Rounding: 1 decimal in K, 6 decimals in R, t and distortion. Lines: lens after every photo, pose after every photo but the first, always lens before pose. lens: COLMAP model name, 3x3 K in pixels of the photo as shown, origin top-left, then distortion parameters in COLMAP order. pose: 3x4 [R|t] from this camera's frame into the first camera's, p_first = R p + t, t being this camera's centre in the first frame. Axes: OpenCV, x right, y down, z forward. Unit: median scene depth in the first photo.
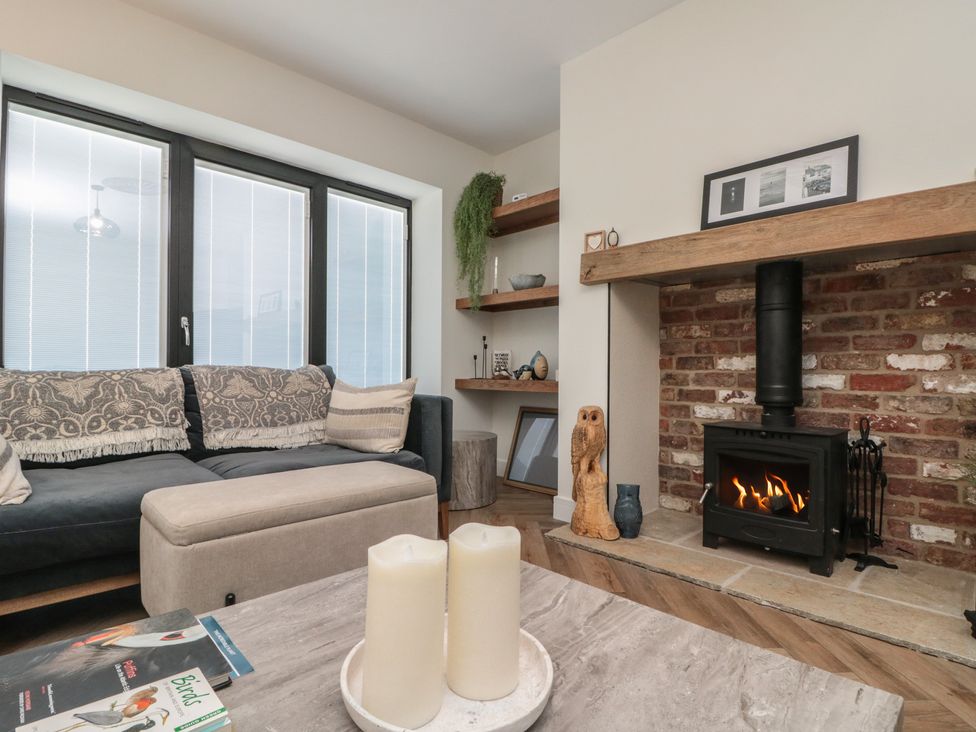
lens RADIAL K [[512.0, 0, 493.8], [0, 512.0, 371.2], [0, 0, 1]] dist [0.002828, -0.015810]
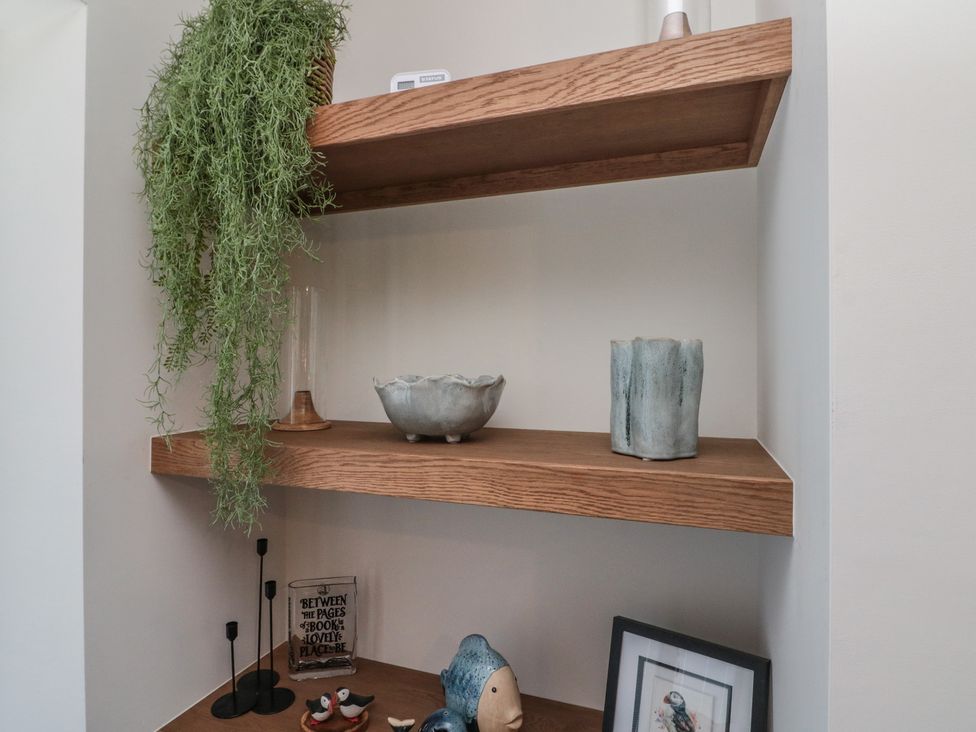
lens RADIAL K [[646.9, 0, 498.5], [0, 646.9, 374.0], [0, 0, 1]] dist [0.002707, 0.000057]
pose [[0.923579, -0.004073, 0.383387, -0.059282], [0.003057, 0.999990, 0.003260, -0.277065], [-0.383396, -0.001839, 0.923582, 0.990686]]
